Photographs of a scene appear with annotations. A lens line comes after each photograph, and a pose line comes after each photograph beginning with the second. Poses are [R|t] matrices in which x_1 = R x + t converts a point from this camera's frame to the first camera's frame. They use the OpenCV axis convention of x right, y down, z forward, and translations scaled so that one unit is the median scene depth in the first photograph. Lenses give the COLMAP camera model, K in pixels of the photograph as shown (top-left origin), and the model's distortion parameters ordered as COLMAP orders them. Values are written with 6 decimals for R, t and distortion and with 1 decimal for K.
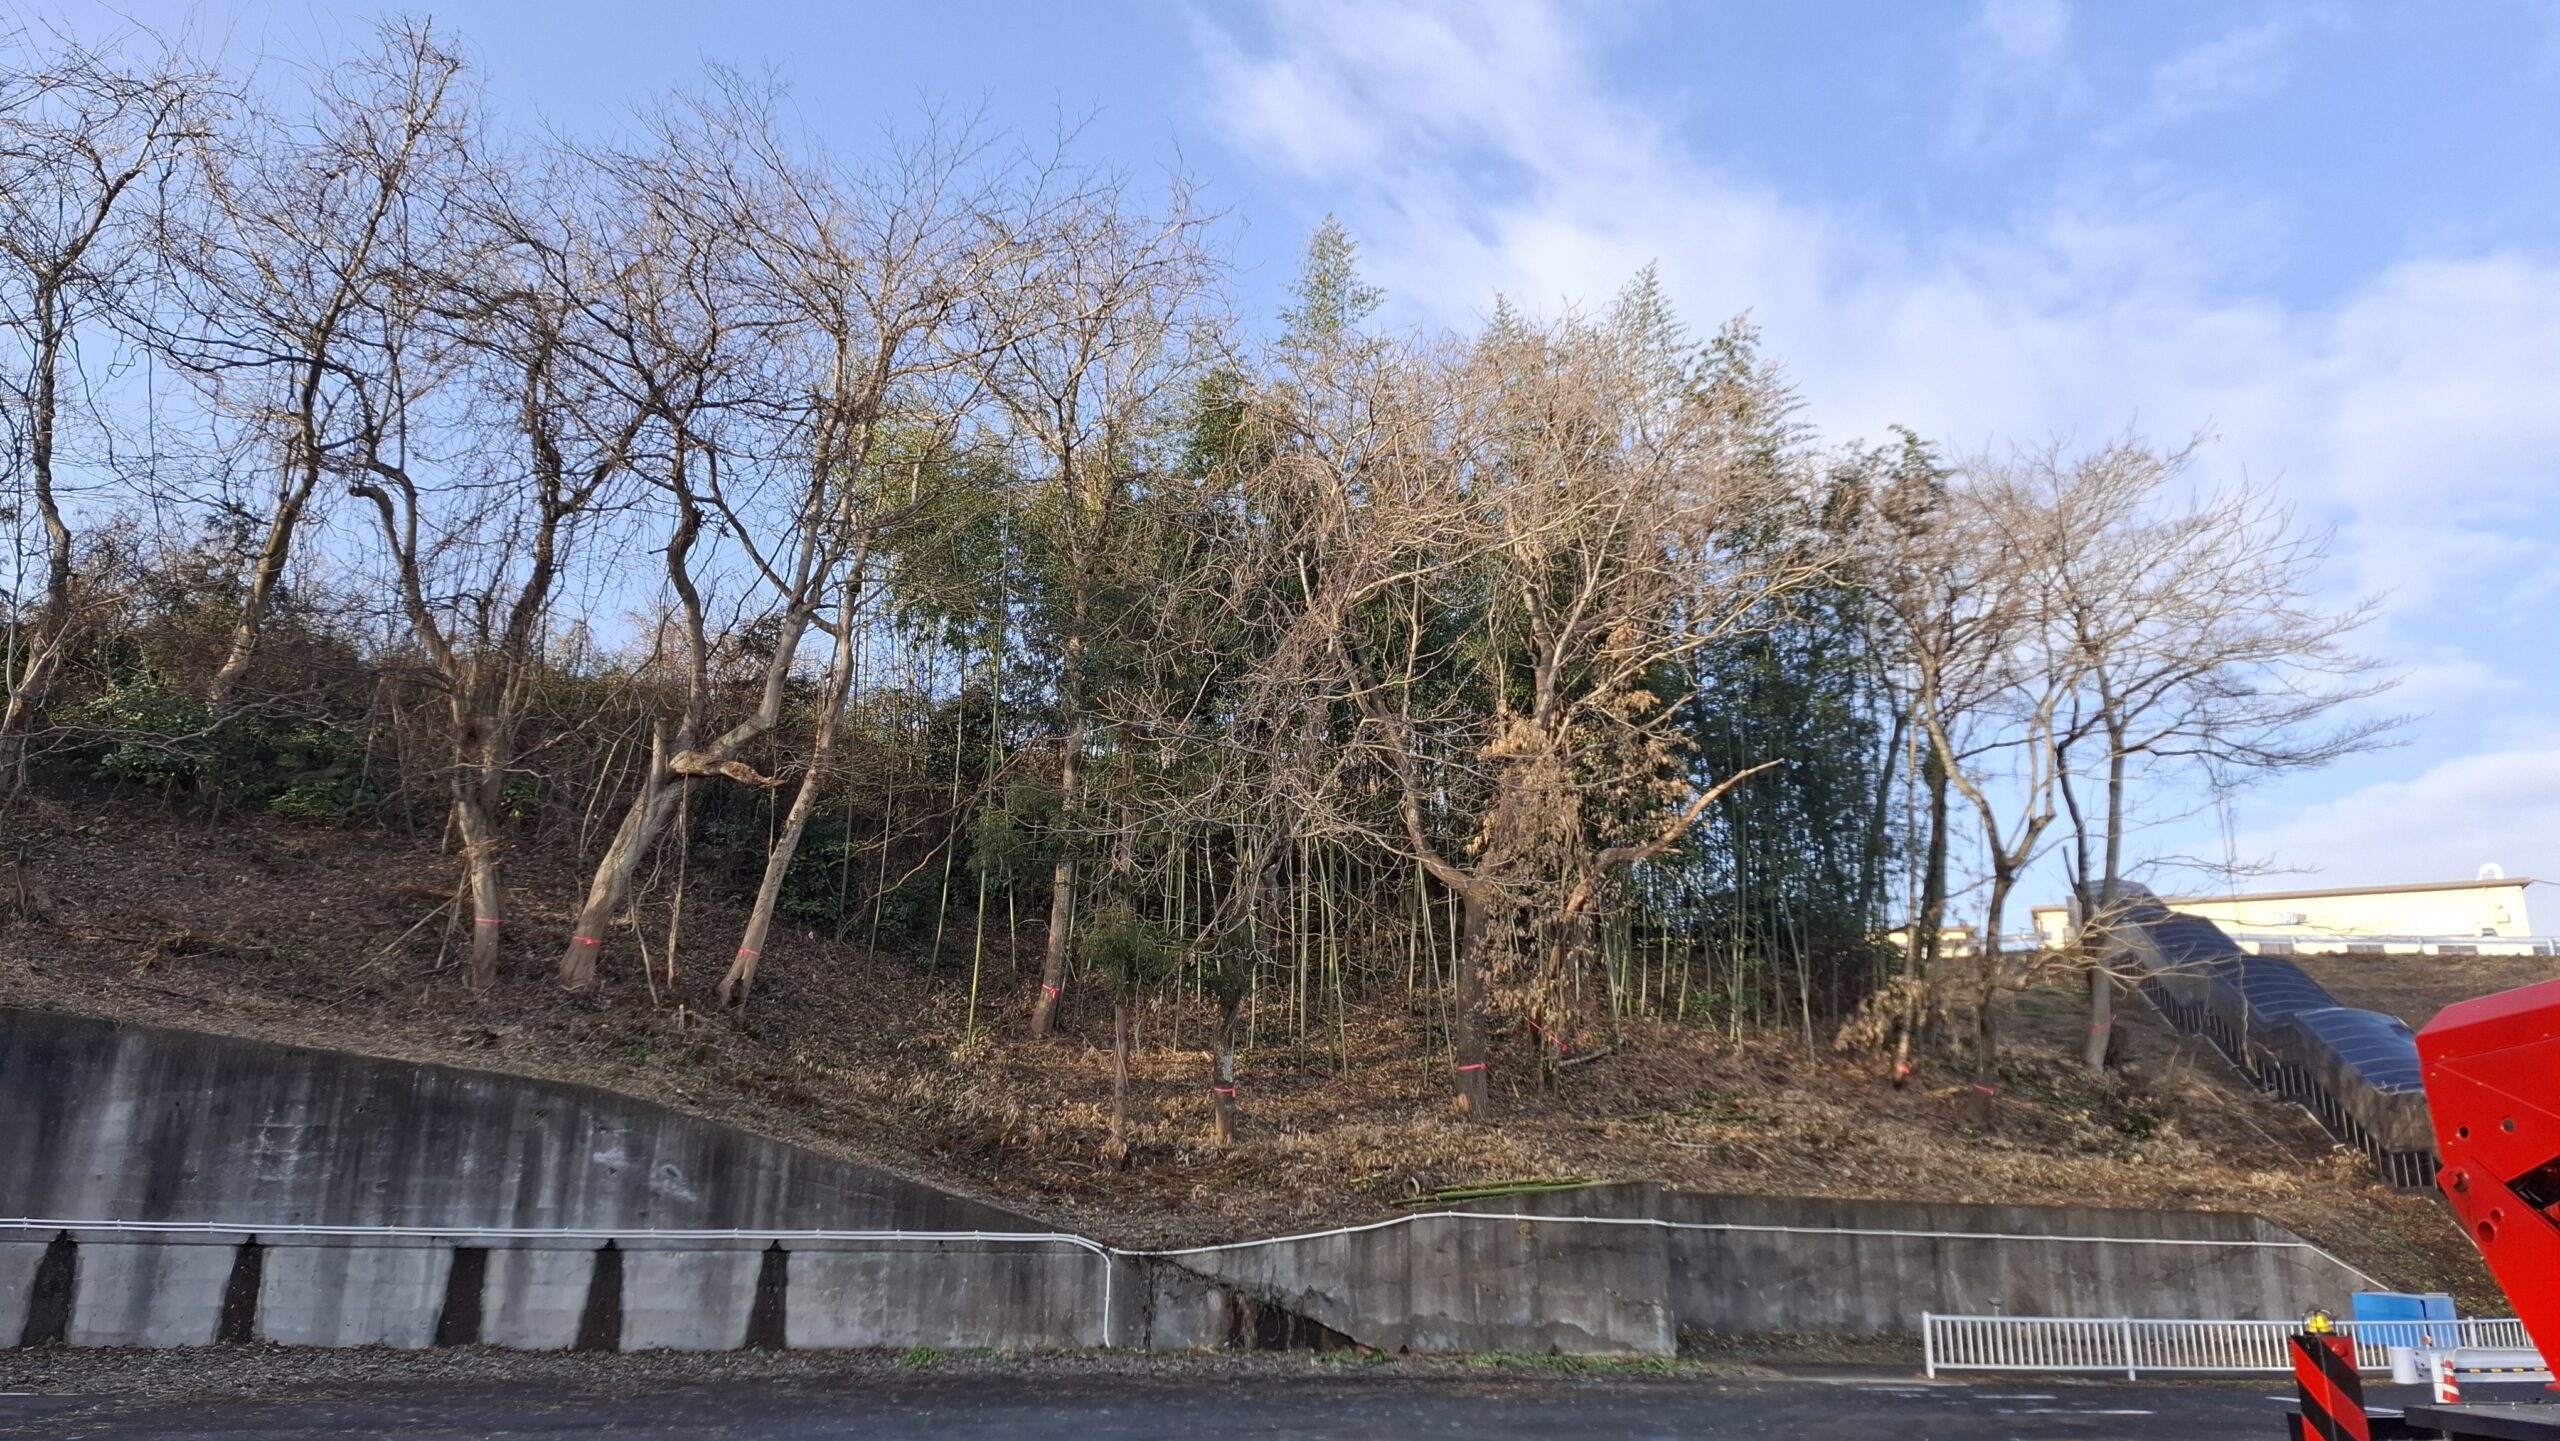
lens RADIAL K [[1713.9, 0, 1280.0], [0, 1713.9, 720.5], [0, 0, 1]] dist [0.096746, -0.085612]
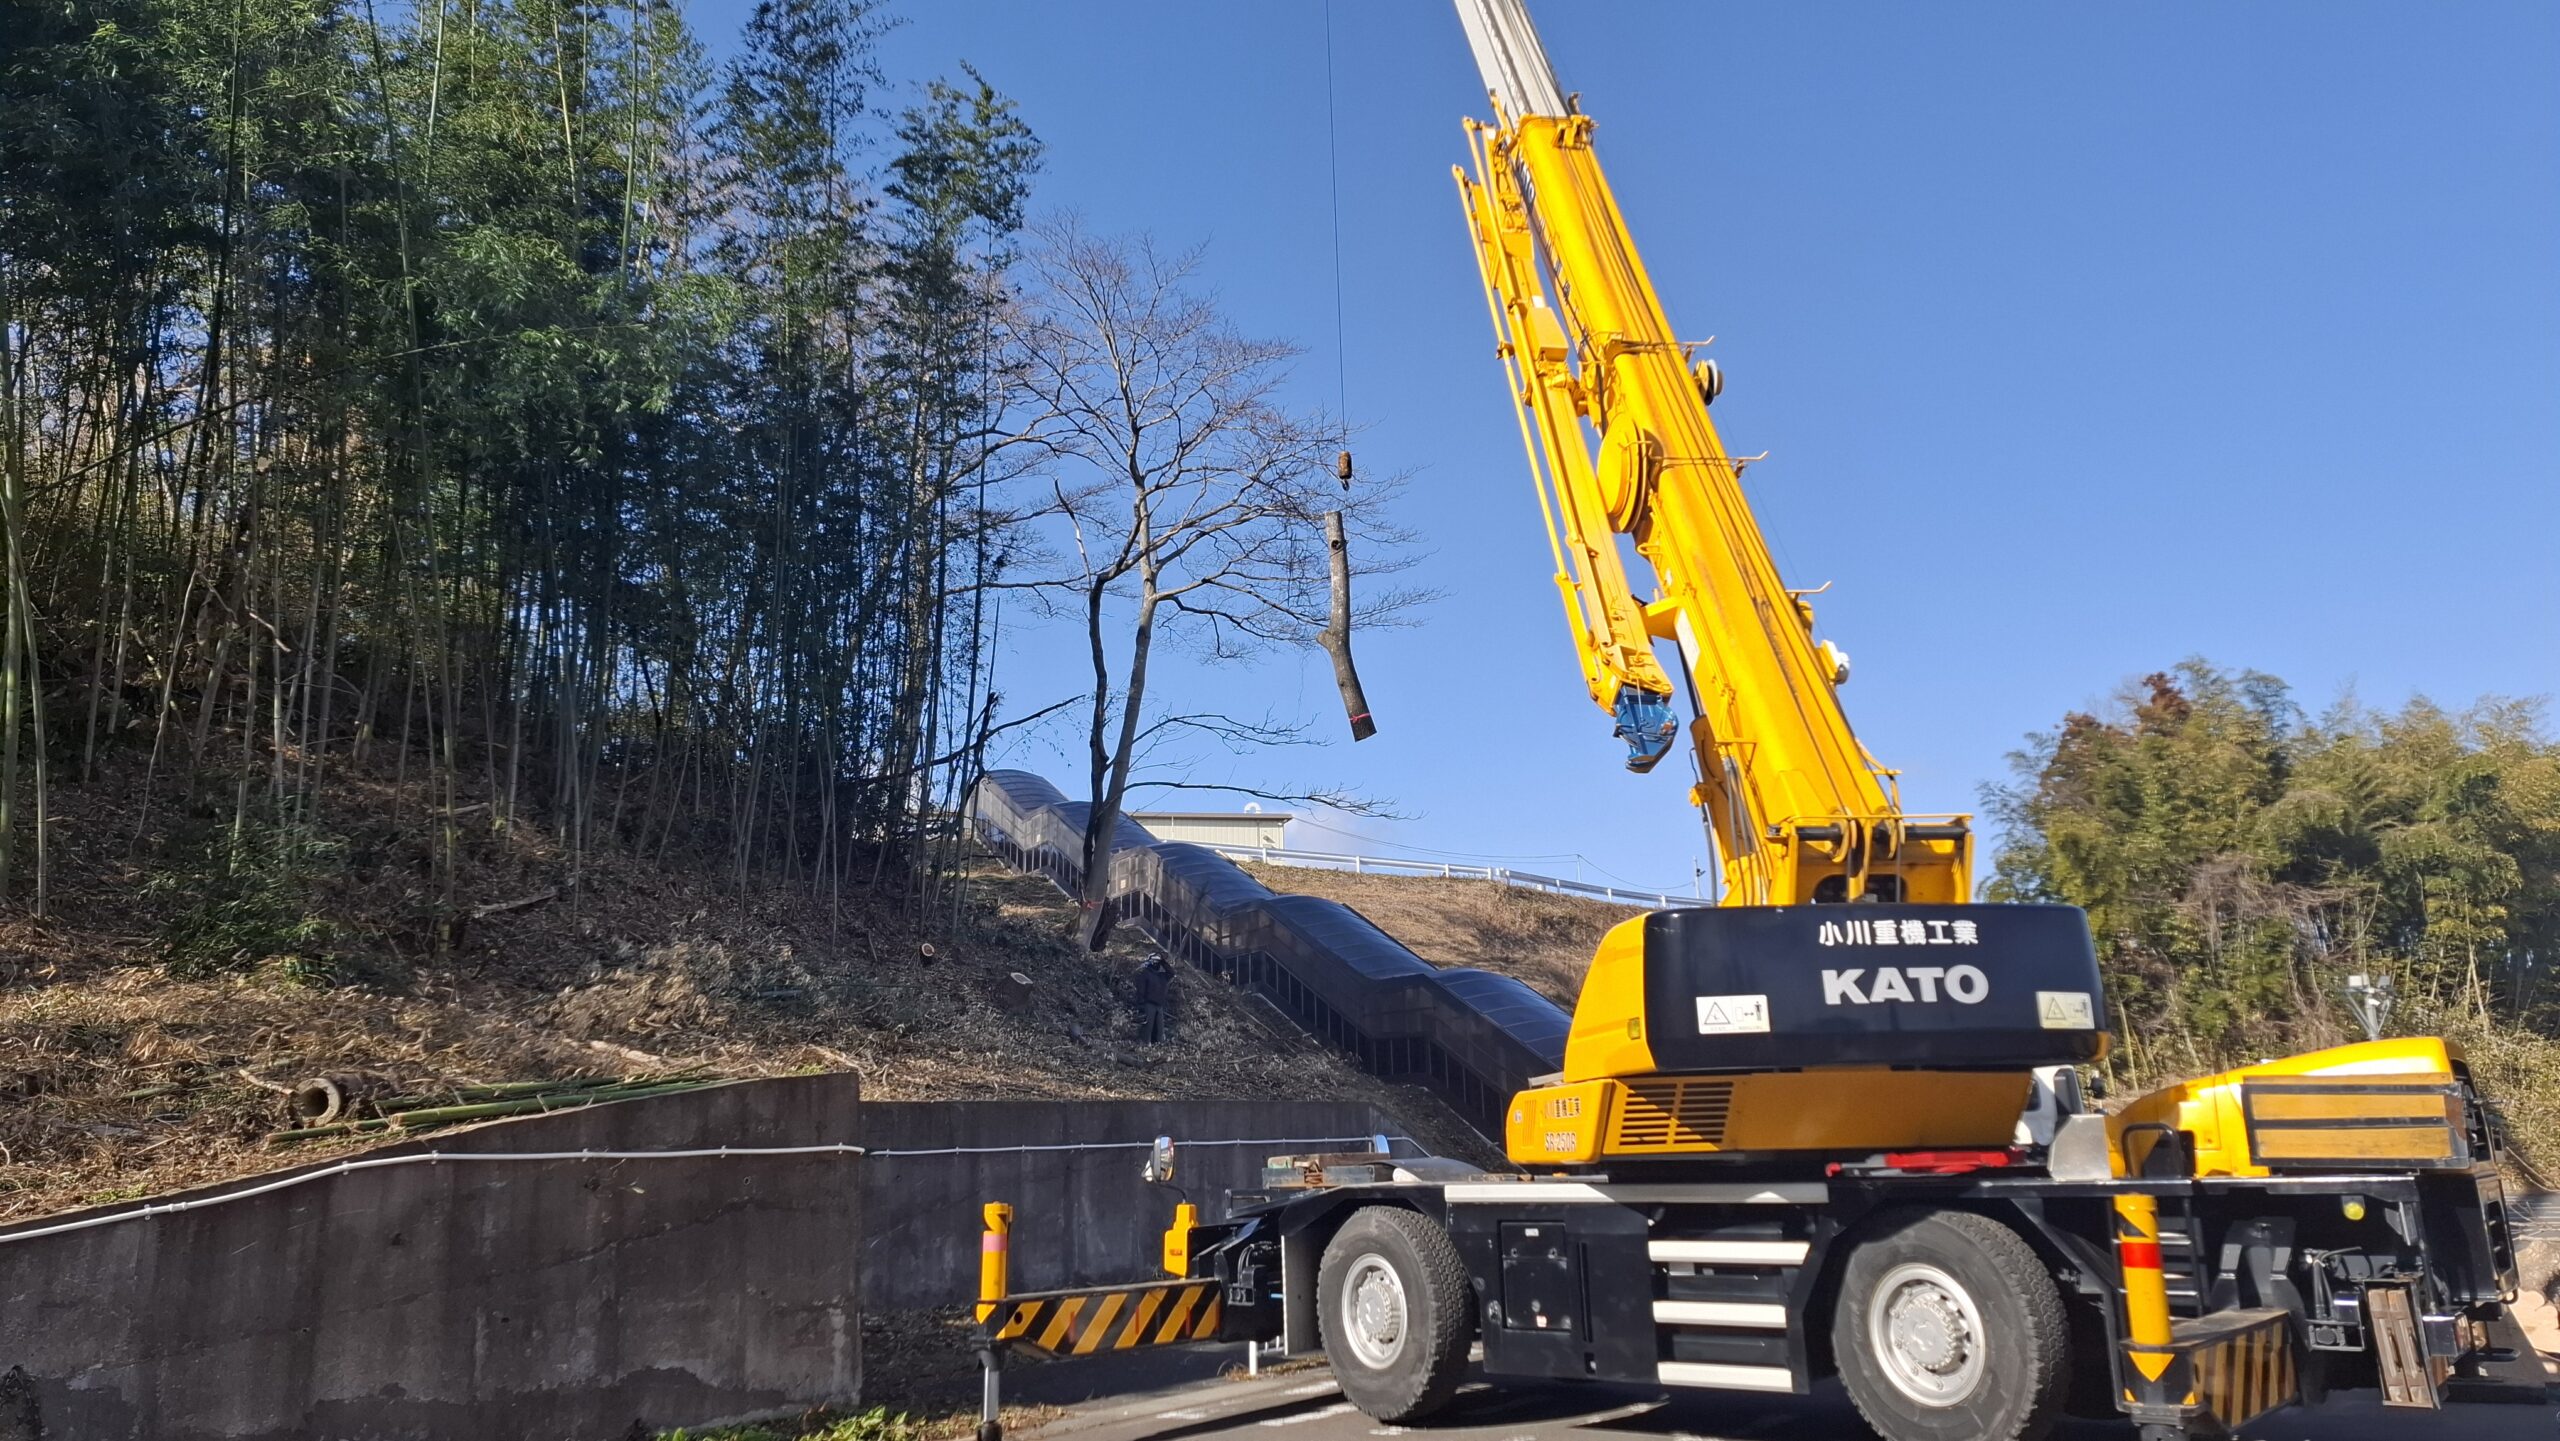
lens RADIAL K [[1713.9, 0, 1280.0], [0, 1713.9, 720.5], [0, 0, 1]] dist [0.096746, -0.085612]
pose [[0.758480, 0.118384, 0.640853, -0.027982], [-0.142461, 0.989698, -0.014217, 0.123323], [-0.635934, -0.080513, 0.767532, 0.431422]]
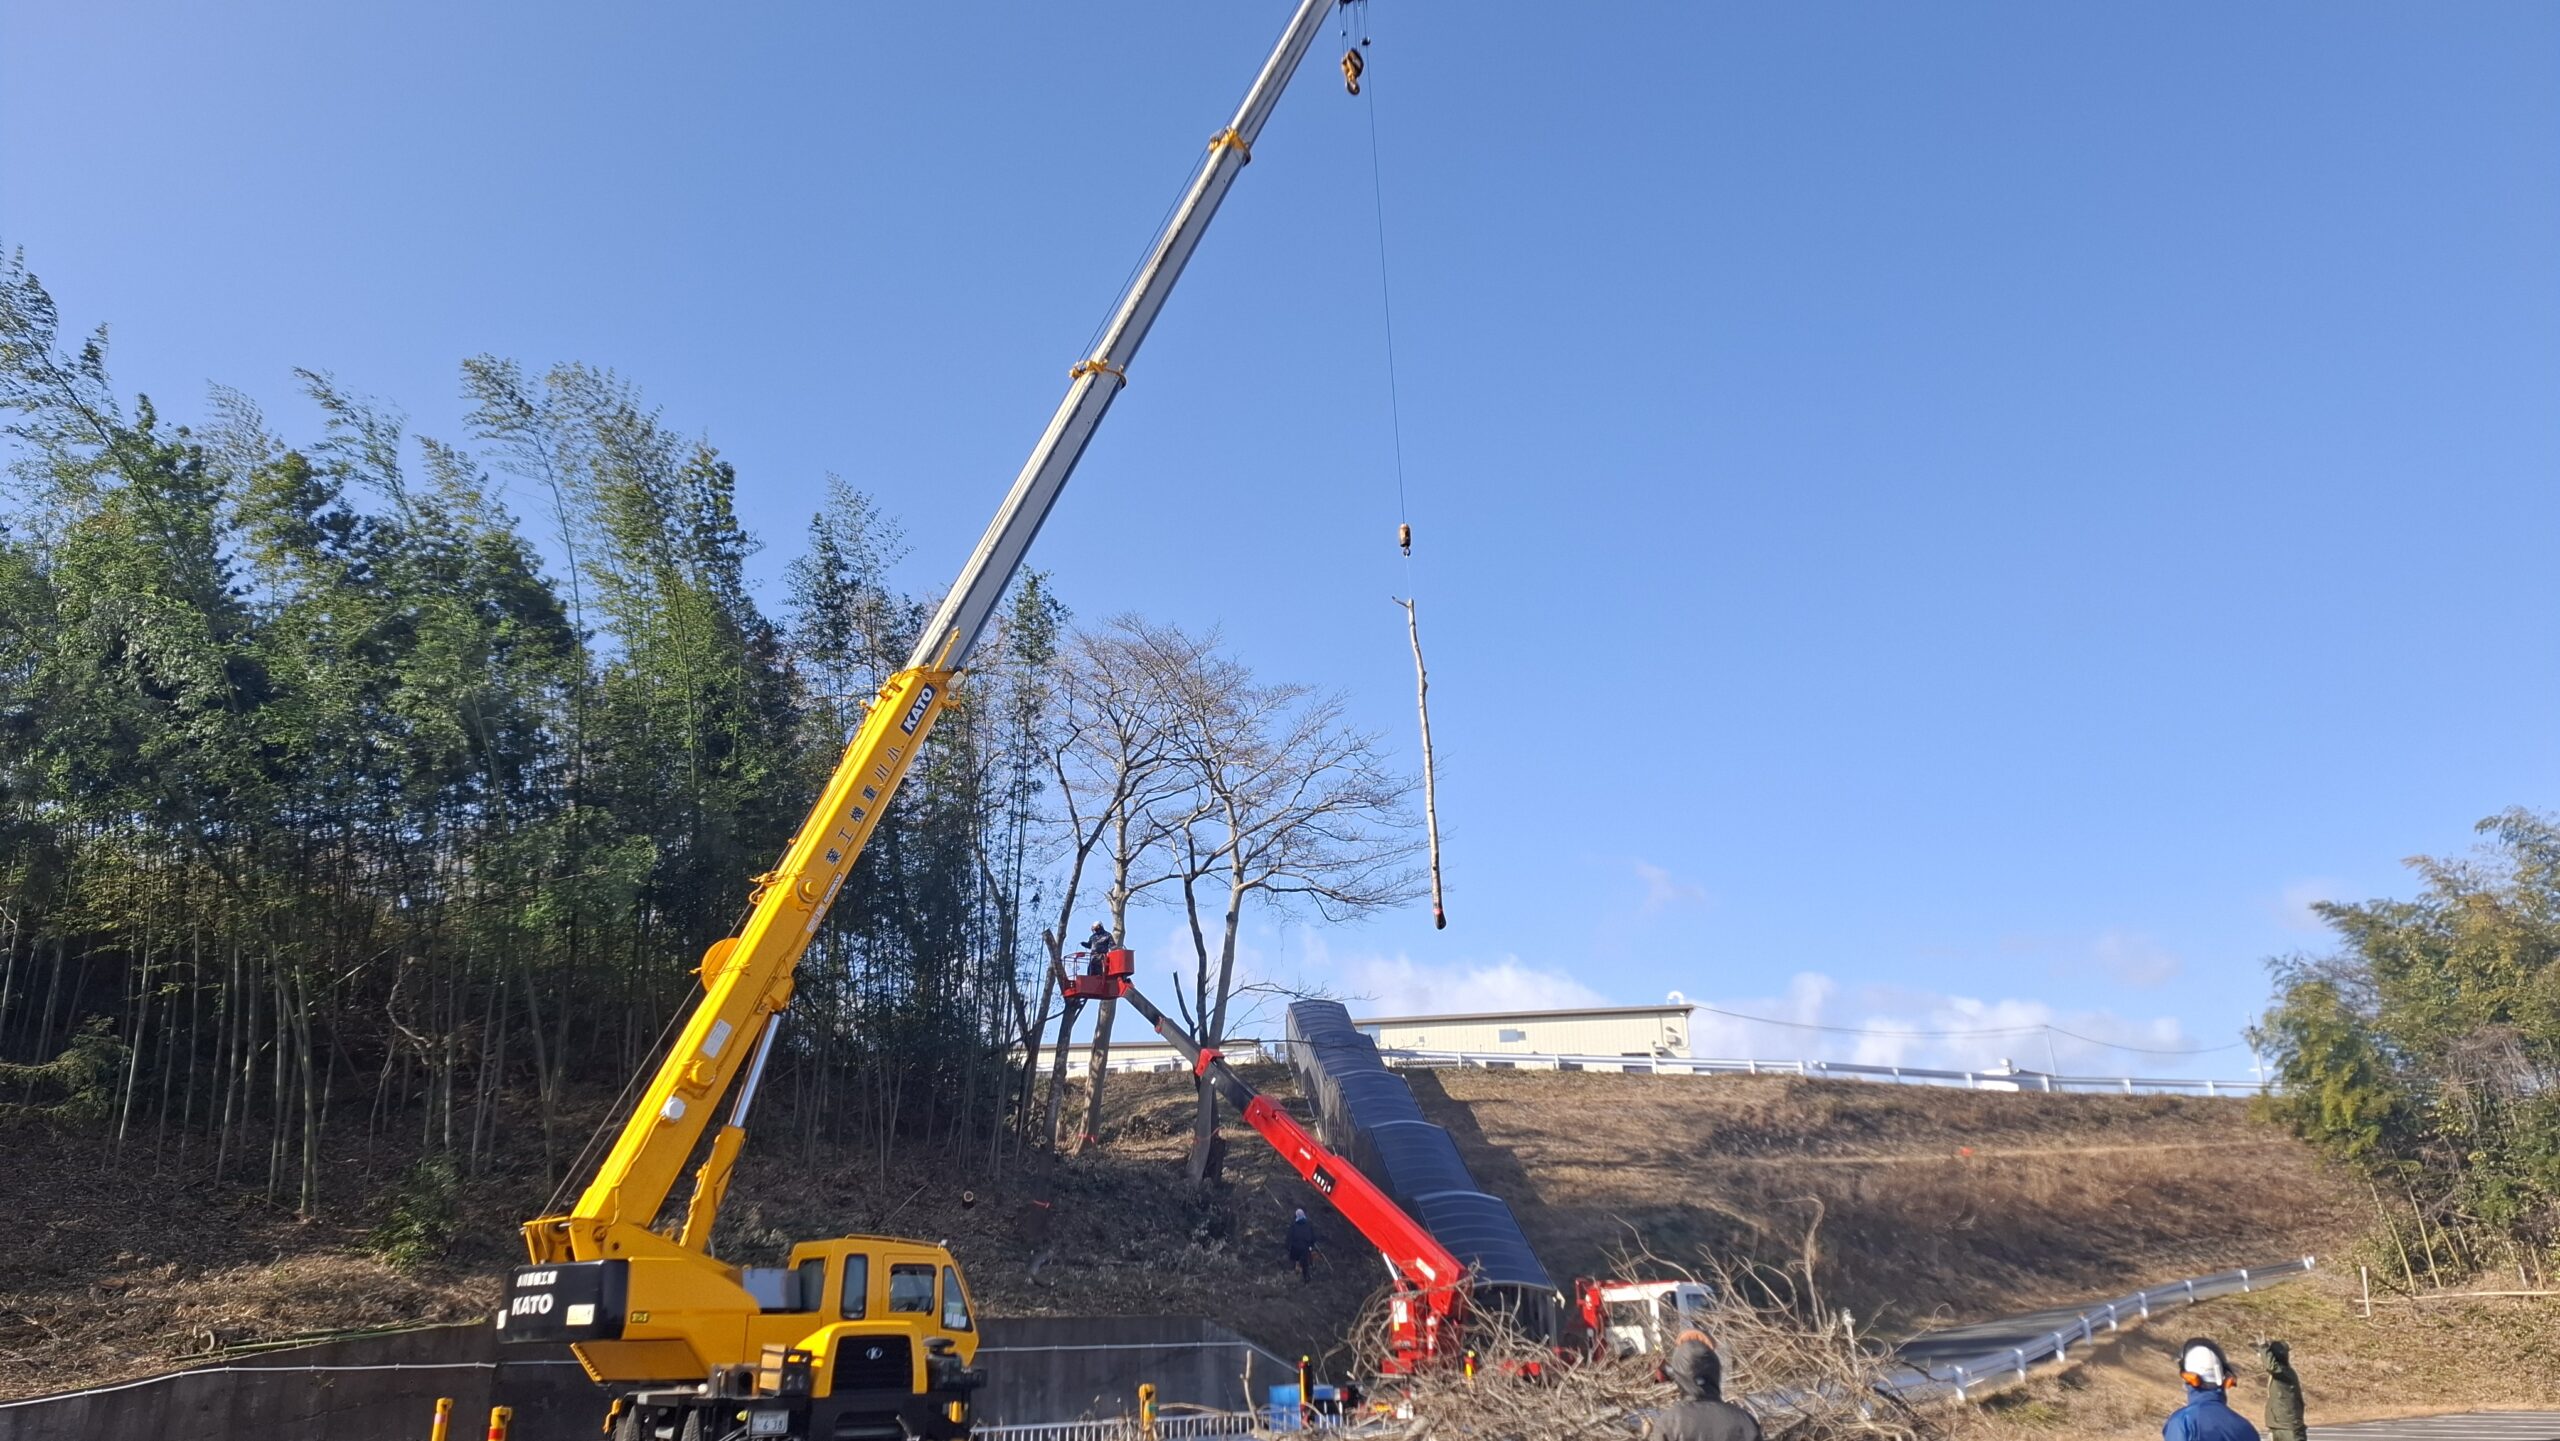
lens RADIAL K [[1713.9, 0, 1280.0], [0, 1713.9, 720.5], [0, 0, 1]] dist [0.096746, -0.085612]
pose [[0.951299, 0.069115, 0.300421, 0.269852], [-0.050383, 0.996297, -0.069667, -0.027346], [-0.304124, 0.051138, 0.951259, -0.099053]]
